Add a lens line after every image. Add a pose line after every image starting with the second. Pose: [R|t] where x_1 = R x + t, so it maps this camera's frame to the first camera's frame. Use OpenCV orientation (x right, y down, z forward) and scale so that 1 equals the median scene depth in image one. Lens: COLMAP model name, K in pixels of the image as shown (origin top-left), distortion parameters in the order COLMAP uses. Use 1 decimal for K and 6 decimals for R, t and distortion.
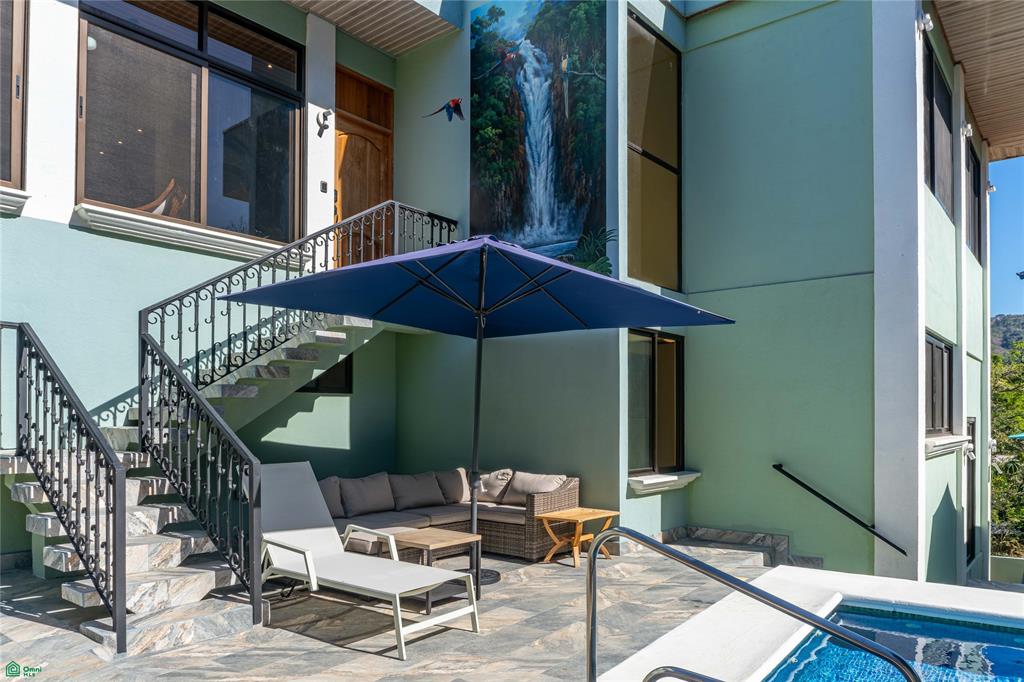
lens RADIAL K [[708.1, 0, 511.6], [0, 708.1, 410.6], [0, 0, 1]] dist [-0.009248, -0.002496]
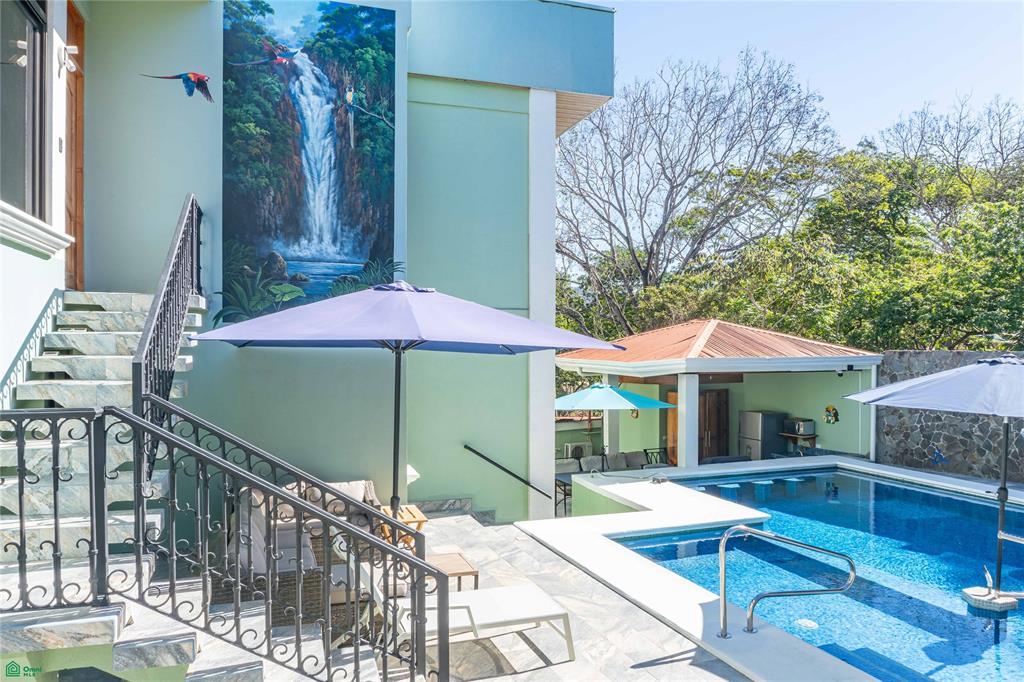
lens RADIAL K [[715.2, 0, 512.0], [0, 715.2, 341.0], [0, 0, 1]] dist [-0.011687, -0.002241]
pose [[0.546118, -0.001032, 0.837707, -0.678812], [-0.011161, 0.999902, 0.008507, -0.128297], [-0.837634, -0.013996, 0.546053, 0.193047]]
